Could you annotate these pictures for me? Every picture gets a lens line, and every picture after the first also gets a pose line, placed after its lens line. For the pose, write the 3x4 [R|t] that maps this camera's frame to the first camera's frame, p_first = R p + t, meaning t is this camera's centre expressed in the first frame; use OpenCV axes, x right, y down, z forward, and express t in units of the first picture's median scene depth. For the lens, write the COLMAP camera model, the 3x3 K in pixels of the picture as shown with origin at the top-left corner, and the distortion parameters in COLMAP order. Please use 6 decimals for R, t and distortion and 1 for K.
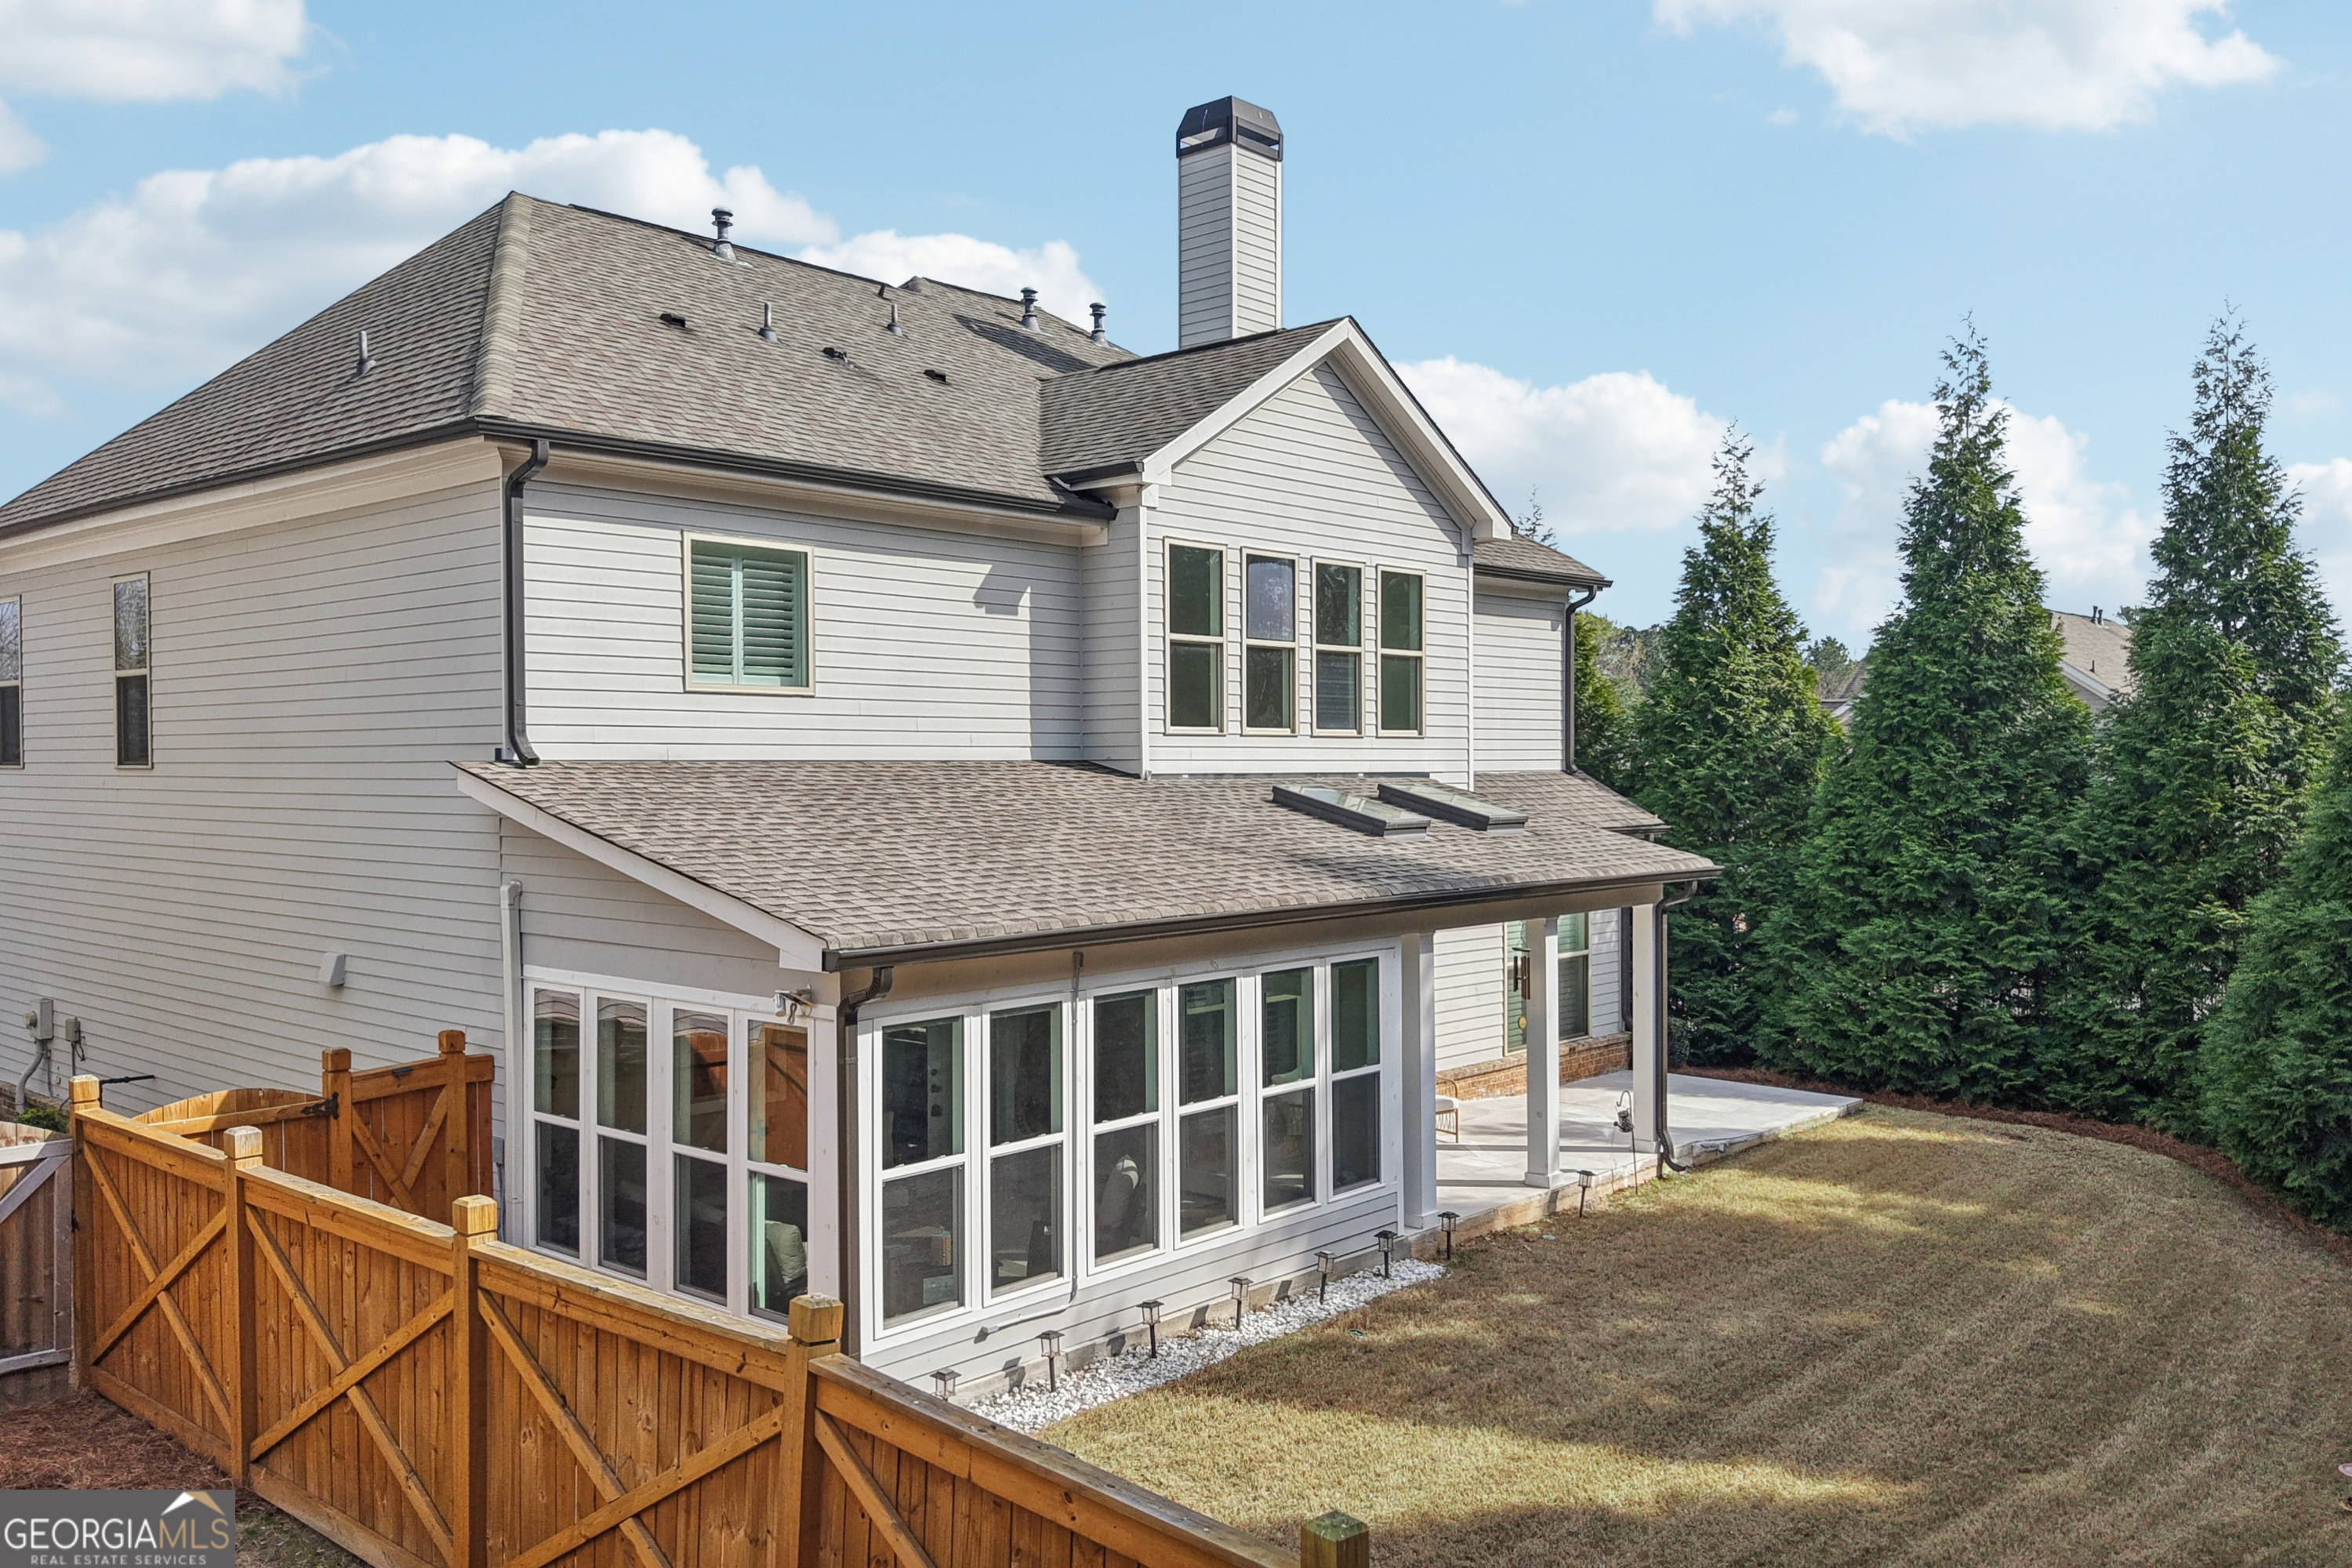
lens RADIAL K [[1900.7, 0, 1201.4], [0, 1900.7, 747.2], [0, 0, 1]] dist [0.010753, 0.002268]
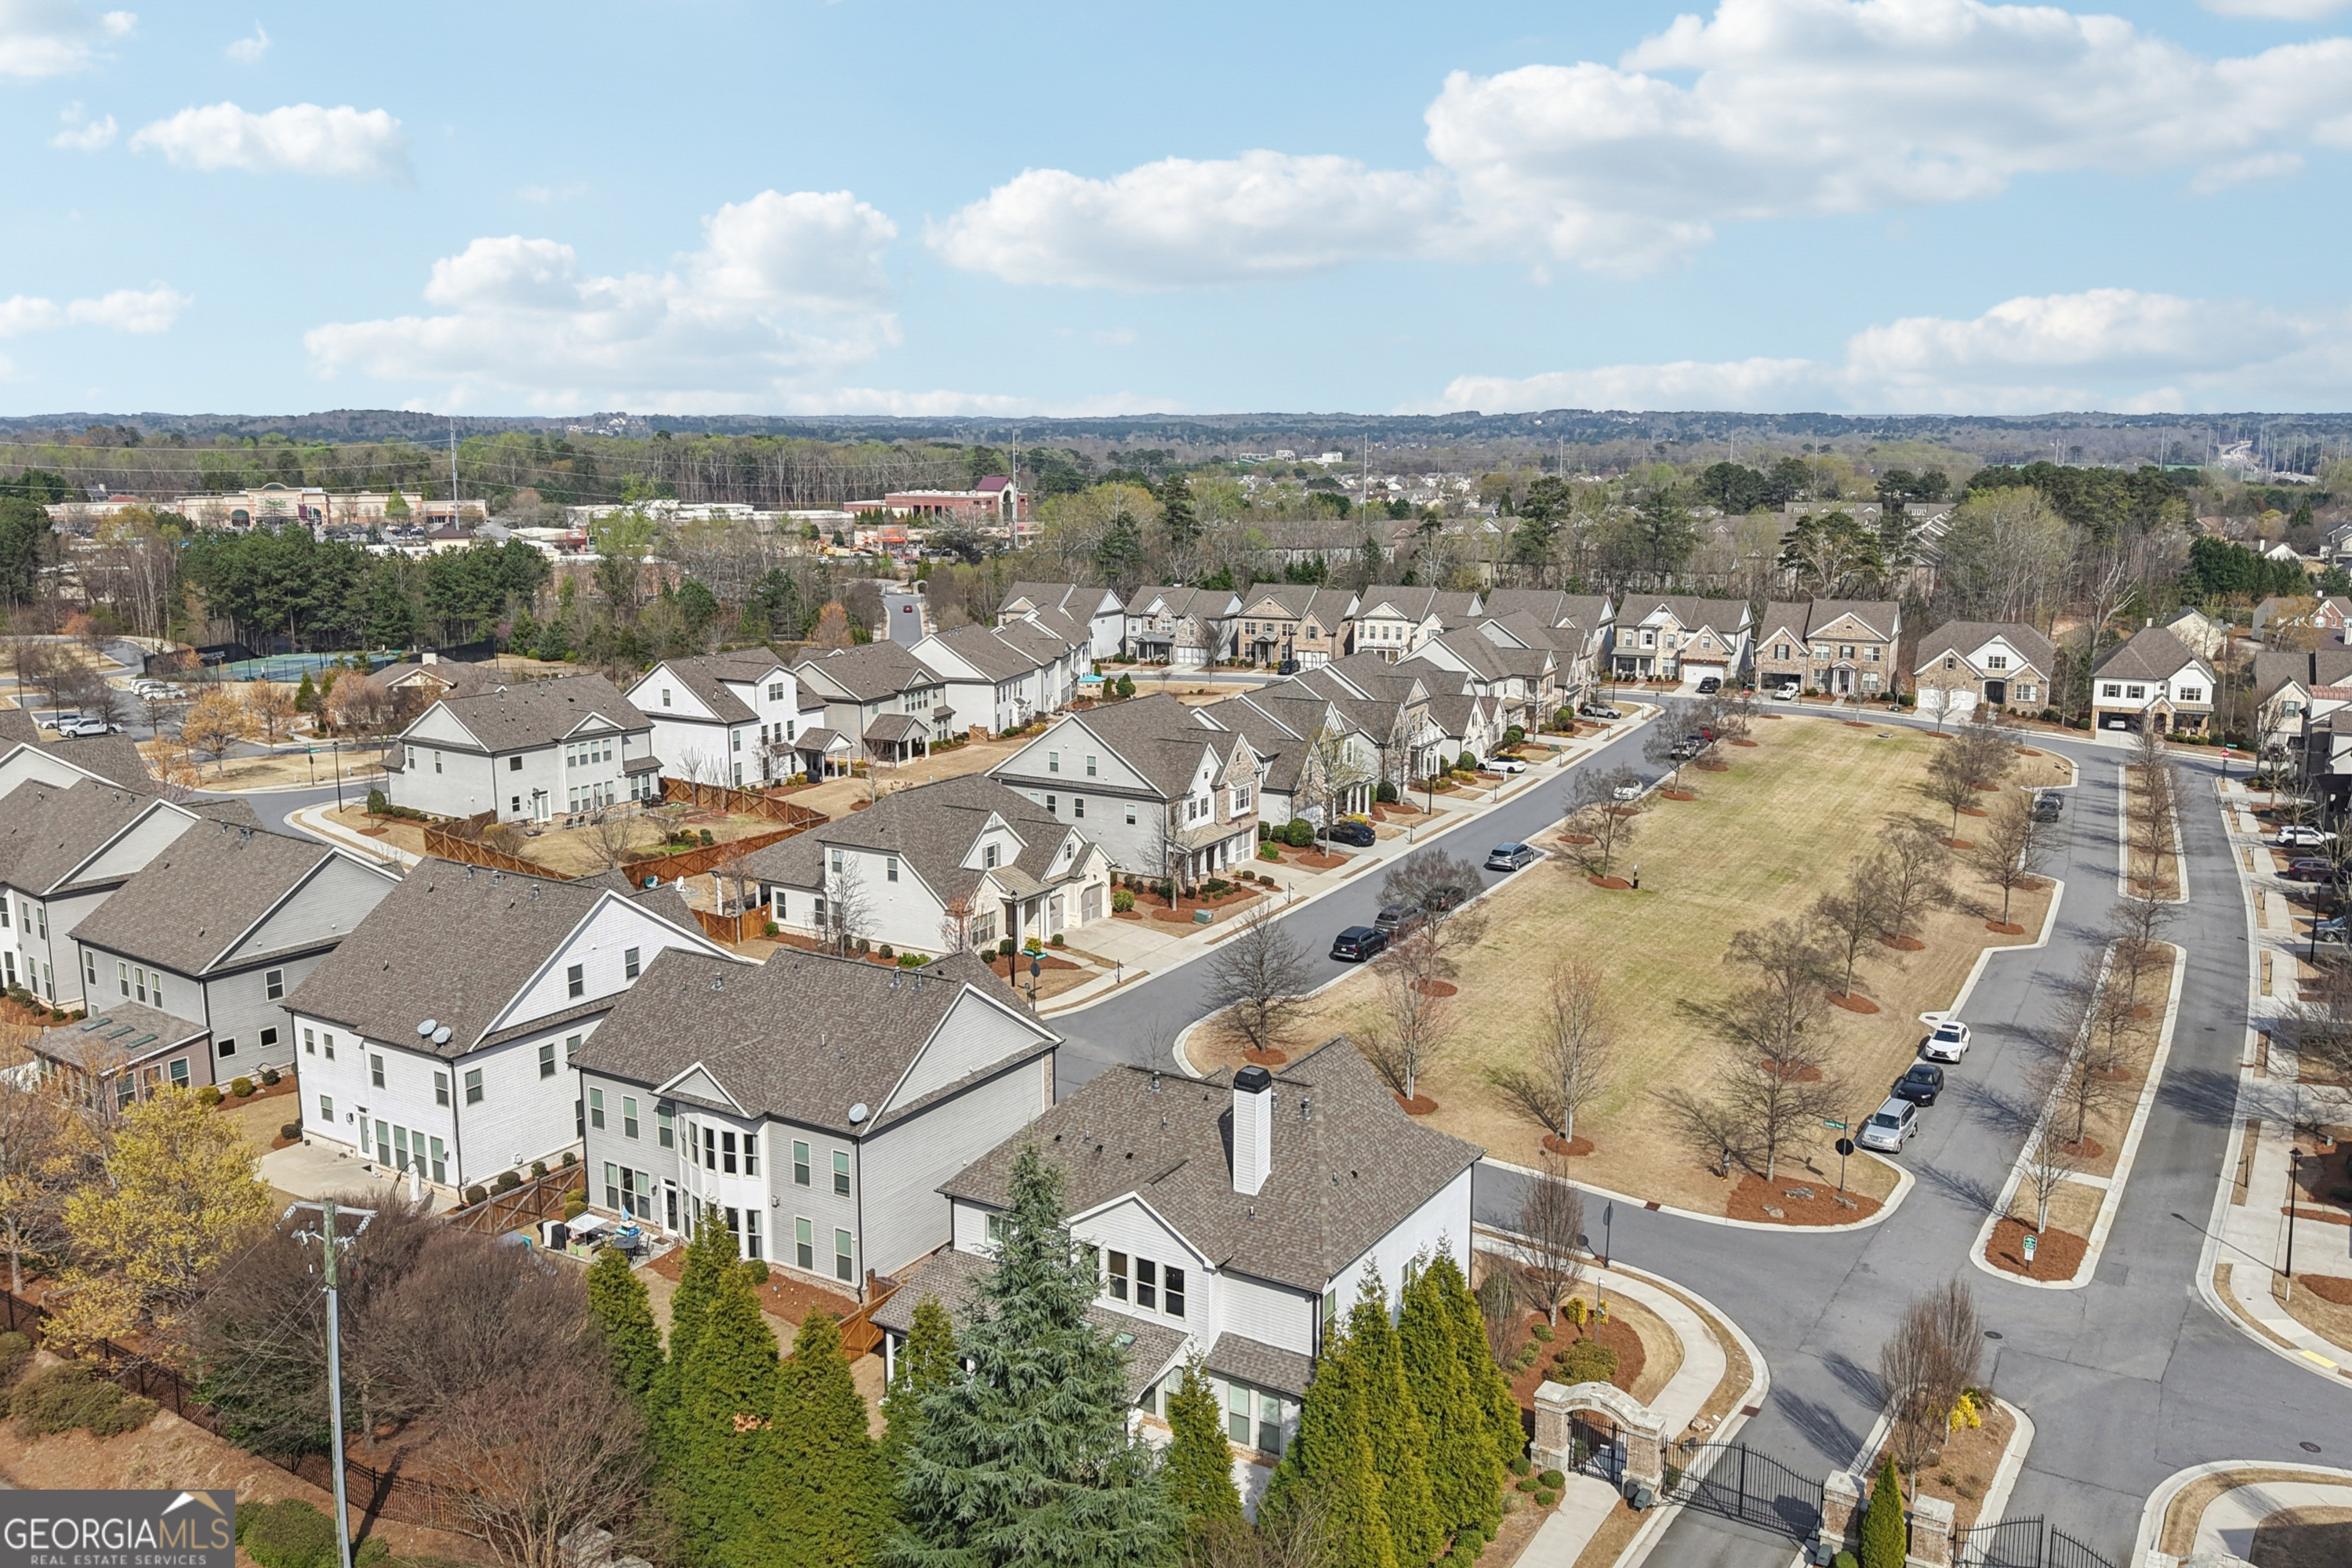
lens RADIAL K [[1847.0, 0, 1189.2], [0, 1847.0, 727.1], [0, 0, 1]] dist [0.088994, -0.180507]
pose [[0.164770, 0.157856, -0.973618, 3.436228], [-0.004909, 0.987229, 0.159232, -1.698660], [0.986320, -0.021458, 0.163440, 0.655913]]
